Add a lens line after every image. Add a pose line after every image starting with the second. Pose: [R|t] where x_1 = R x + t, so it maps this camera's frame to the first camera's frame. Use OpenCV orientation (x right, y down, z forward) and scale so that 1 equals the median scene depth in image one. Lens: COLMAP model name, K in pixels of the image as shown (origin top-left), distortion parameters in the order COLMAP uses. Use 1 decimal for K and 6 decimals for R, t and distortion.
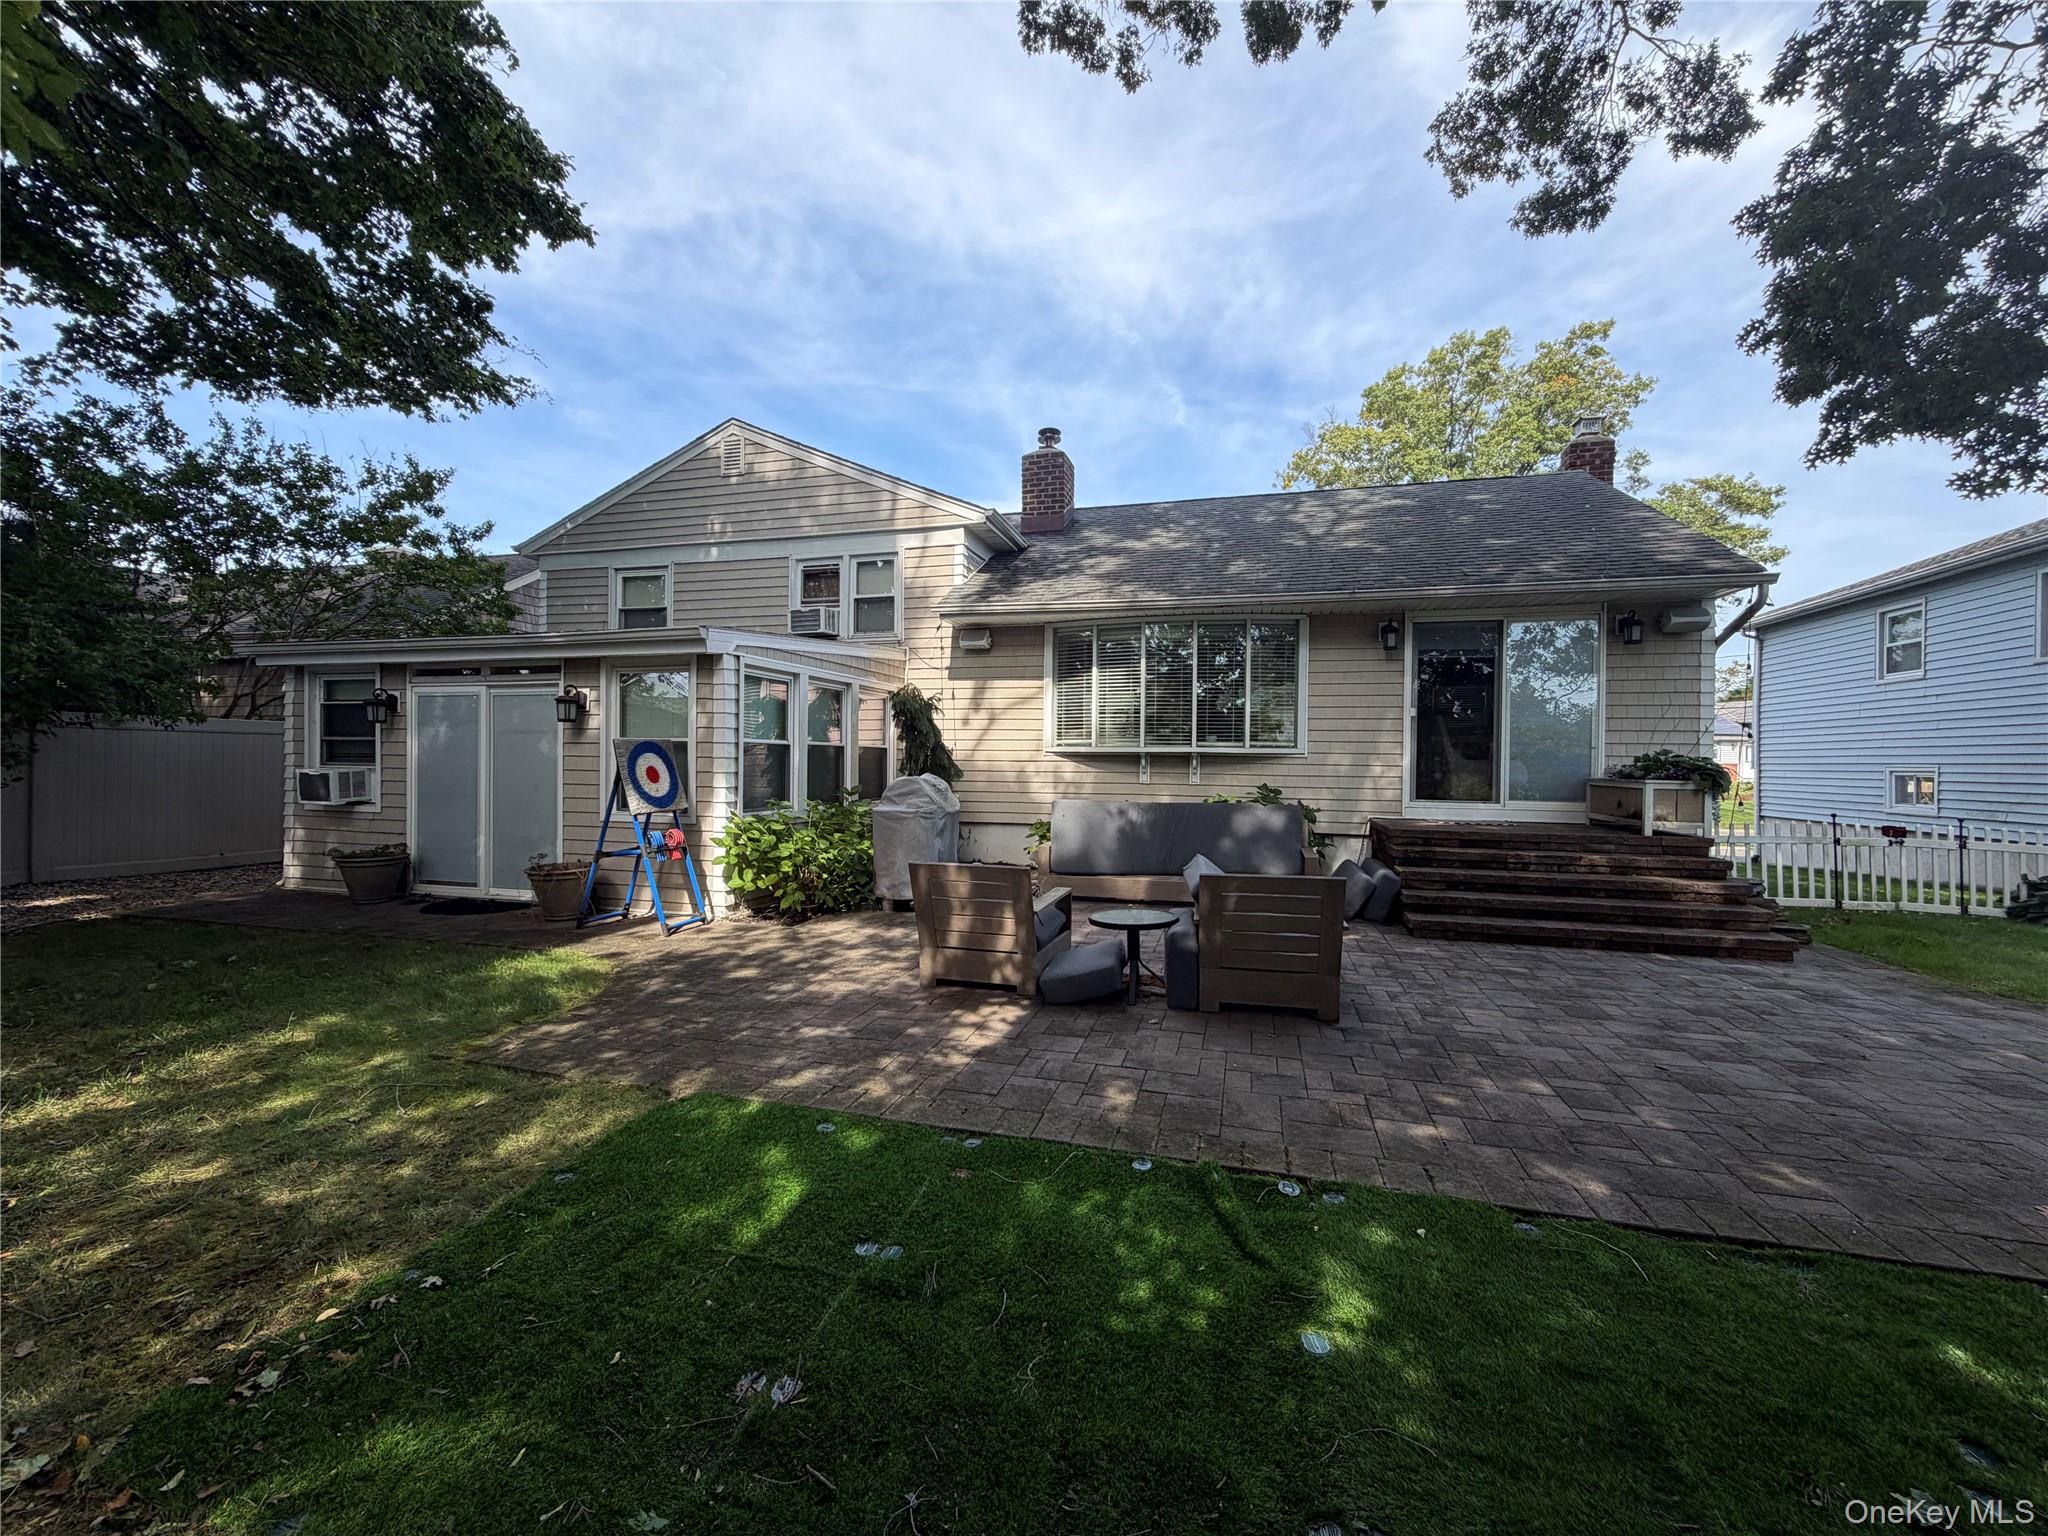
lens RADIAL K [[814.2, 0, 1013.1], [0, 814.2, 766.8], [0, 0, 1]] dist [0.002044, -0.000180]
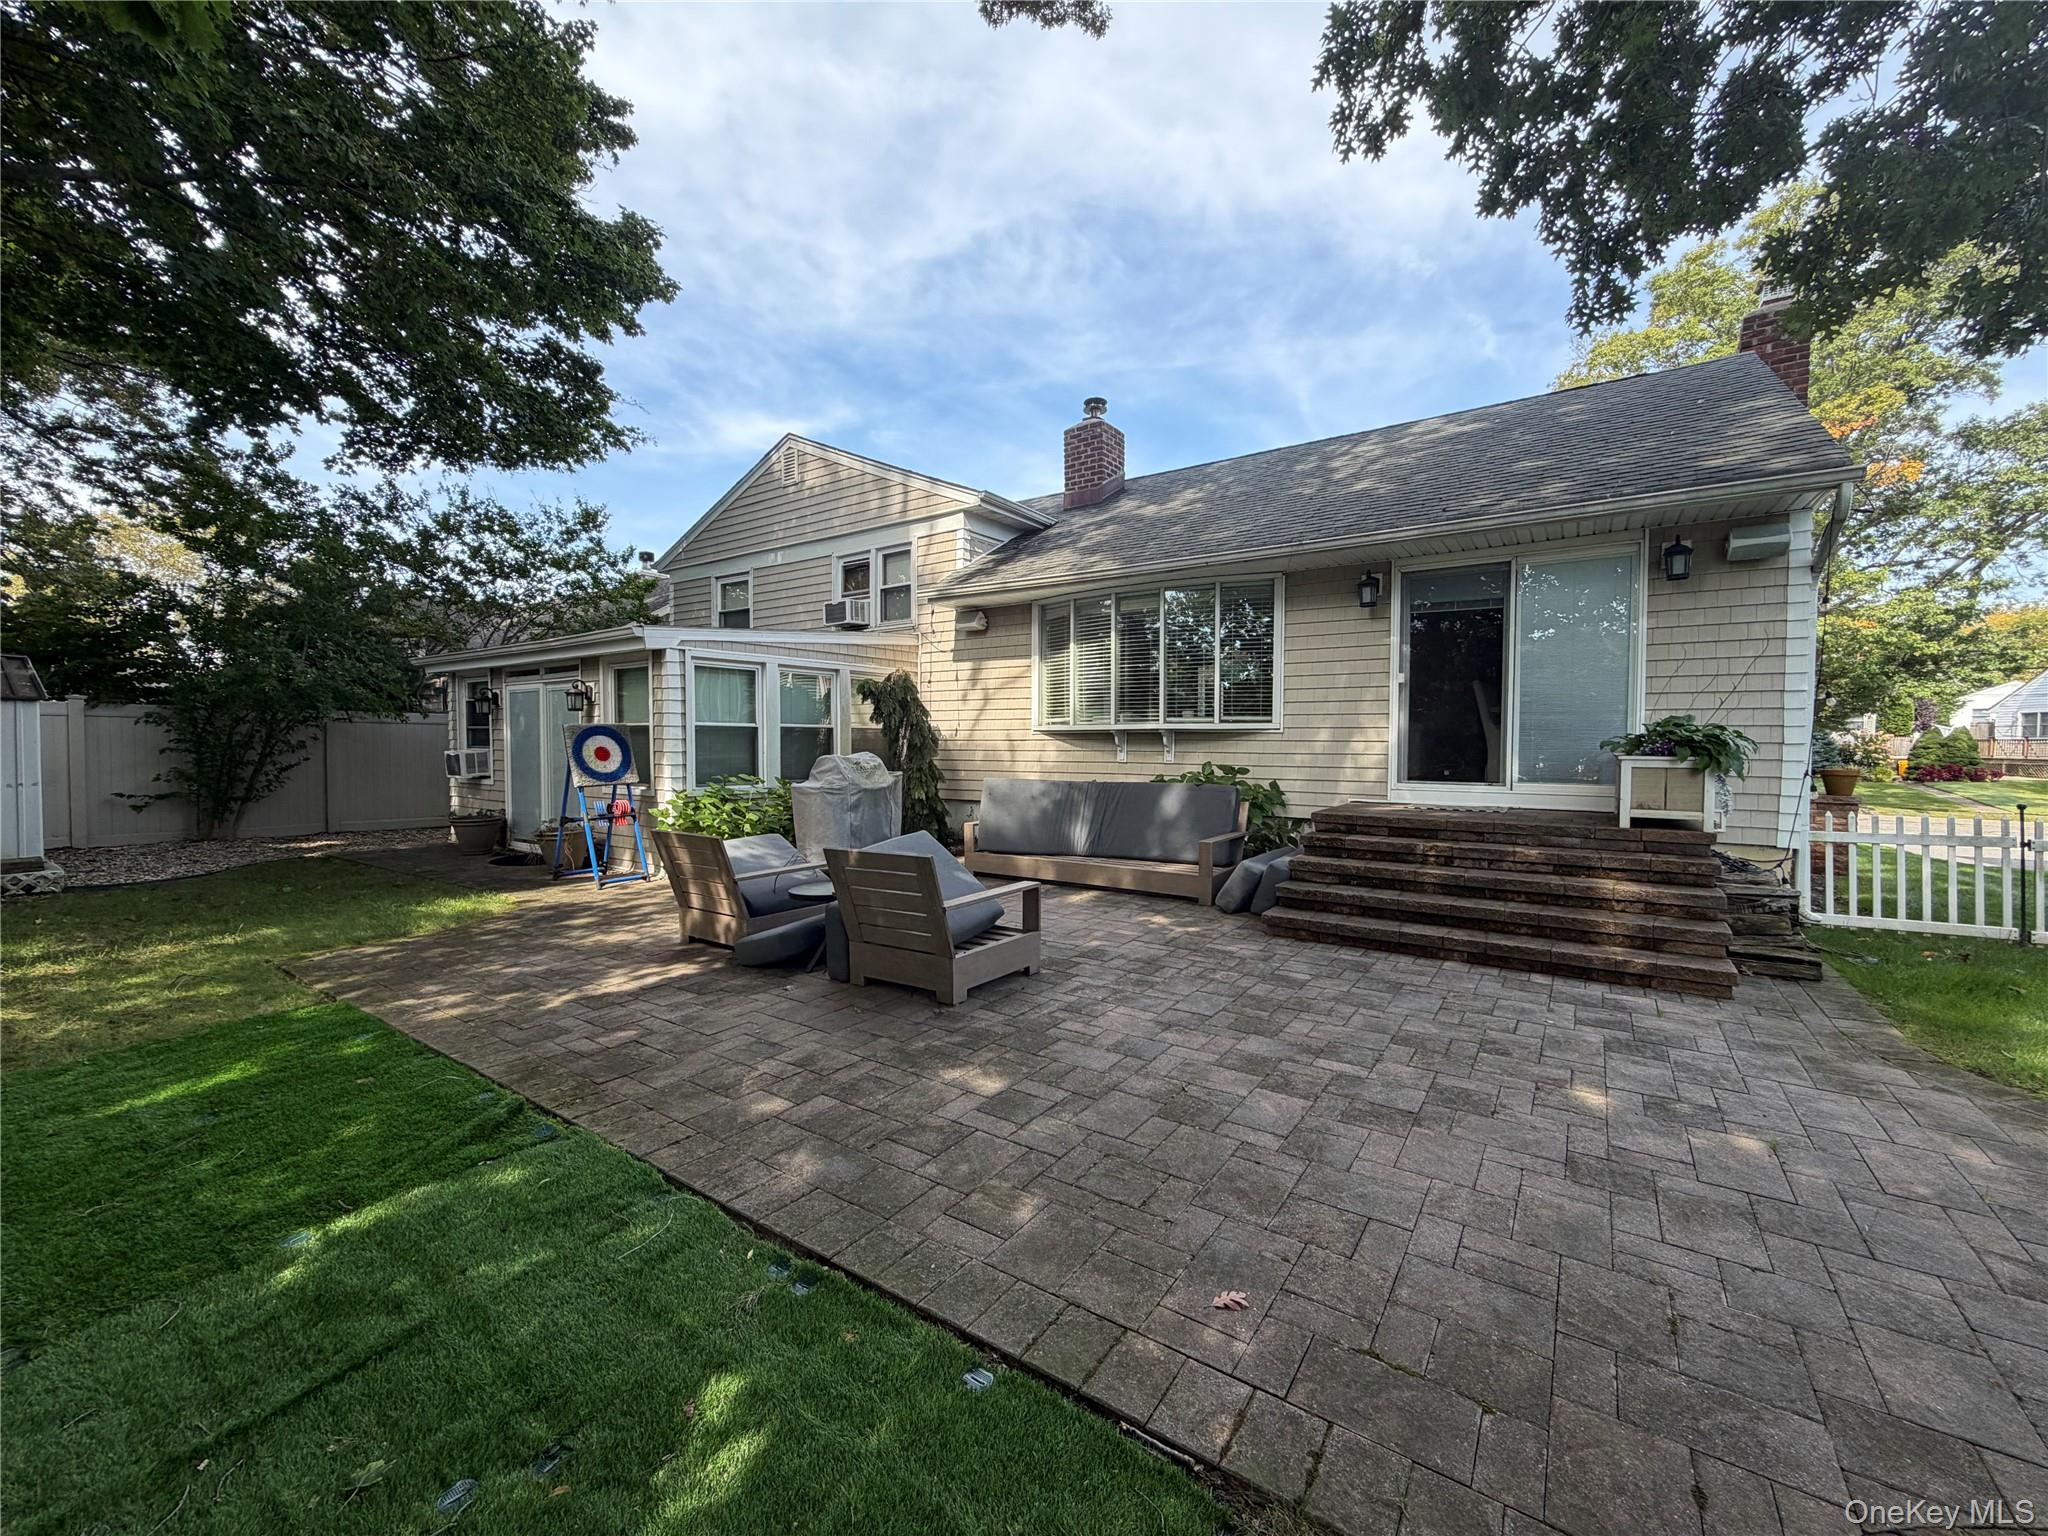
lens RADIAL K [[814.2, 0, 1018.0], [0, 814.2, 760.0], [0, 0, 1]] dist [0.002044, -0.000180]
pose [[0.943800, -0.001641, -0.330514, 0.382216], [0.005404, 0.999931, 0.010467, 0.007366], [0.330474, -0.011665, 0.943743, 0.061230]]
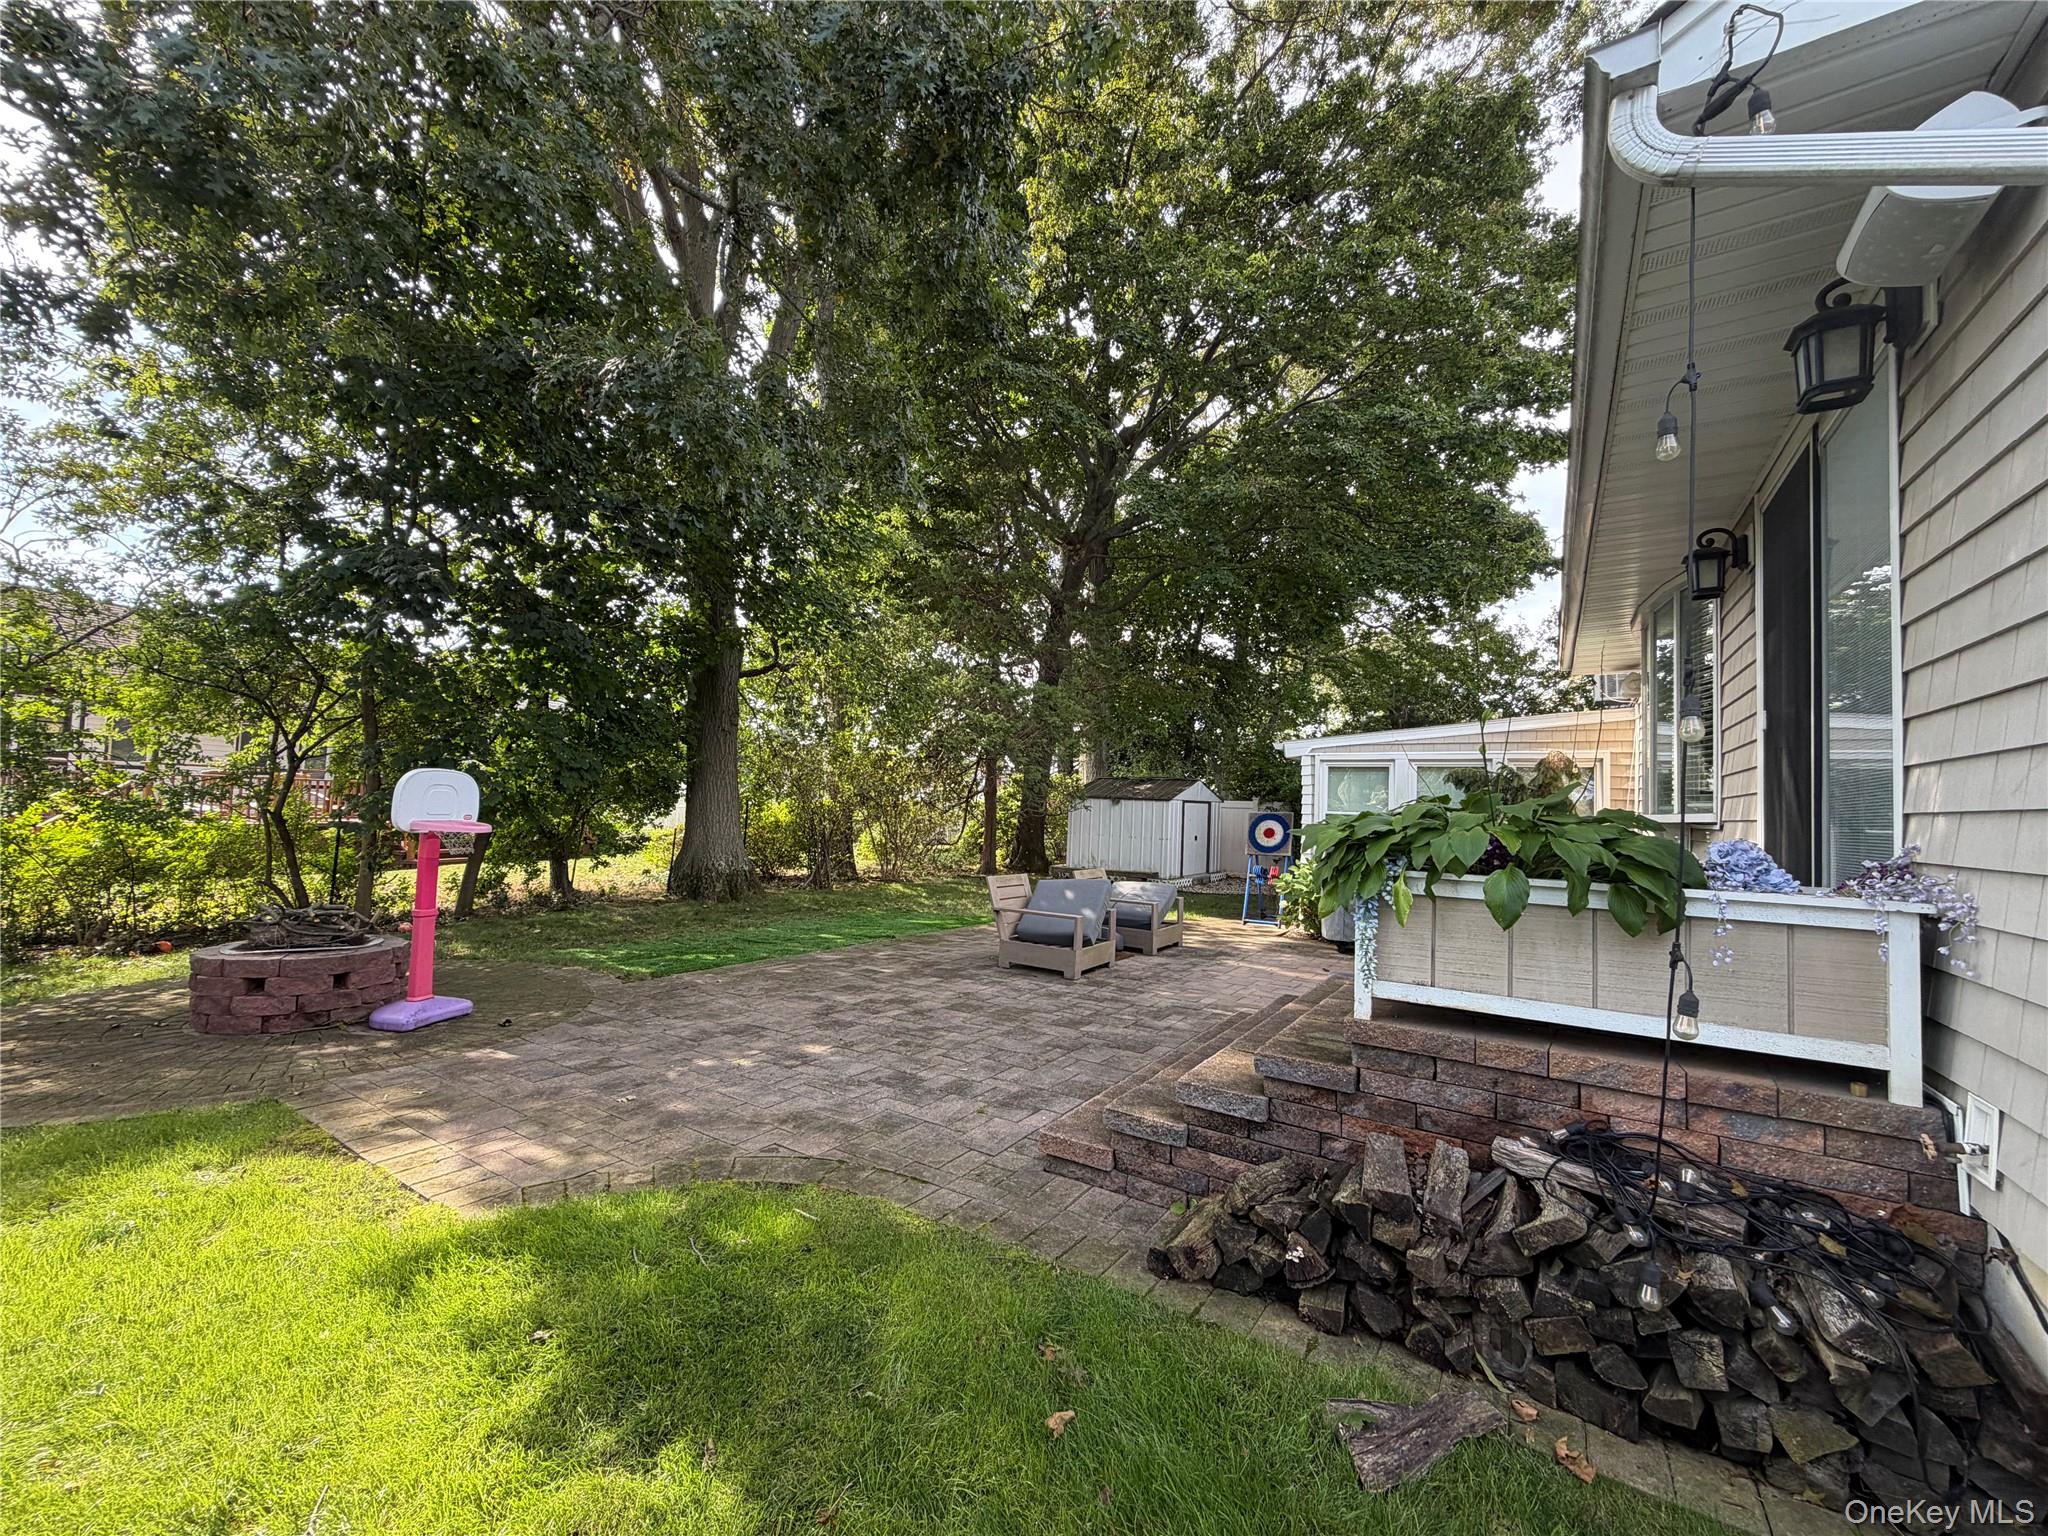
lens RADIAL K [[814.2, 0, 1036.3], [0, 814.2, 774.3], [0, 0, 1]] dist [0.002044, -0.000180]
pose [[-0.278122, -0.064546, -0.958375, 0.974917], [-0.047517, 0.997443, -0.053387, 0.001243], [0.959370, 0.030691, -0.280478, 0.741047]]
